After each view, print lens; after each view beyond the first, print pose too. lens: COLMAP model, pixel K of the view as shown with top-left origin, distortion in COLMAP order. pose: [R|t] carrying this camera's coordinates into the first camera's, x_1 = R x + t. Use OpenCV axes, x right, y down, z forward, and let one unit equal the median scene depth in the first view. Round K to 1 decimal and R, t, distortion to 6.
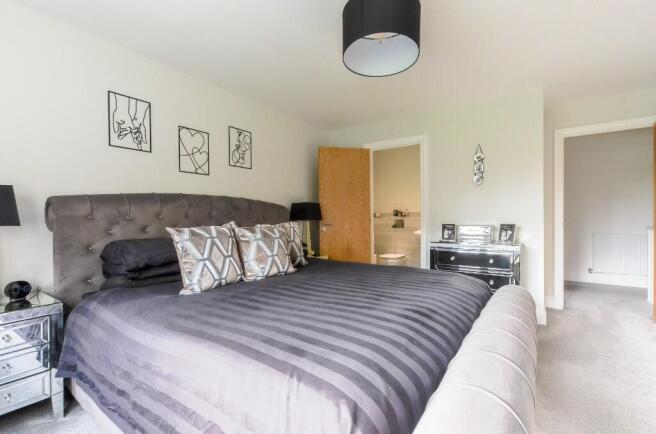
lens RADIAL K [[288.1, 0, 329.6], [0, 288.1, 218.6], [0, 0, 1]] dist [0.004212, -0.001158]
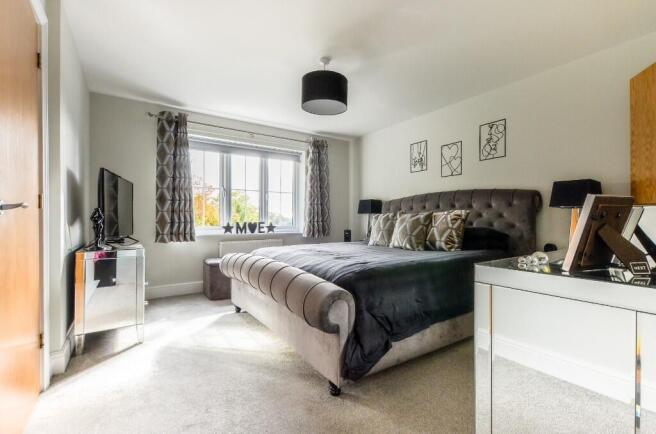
lens RADIAL K [[288.1, 0, 327.8], [0, 288.1, 217.6], [0, 0, 1]] dist [0.004212, -0.001158]
pose [[-0.363116, -0.000608, -0.931744, 0.999598], [-0.004180, 0.999991, 0.000976, 0.039559], [0.931735, 0.004249, -0.363115, 0.951630]]
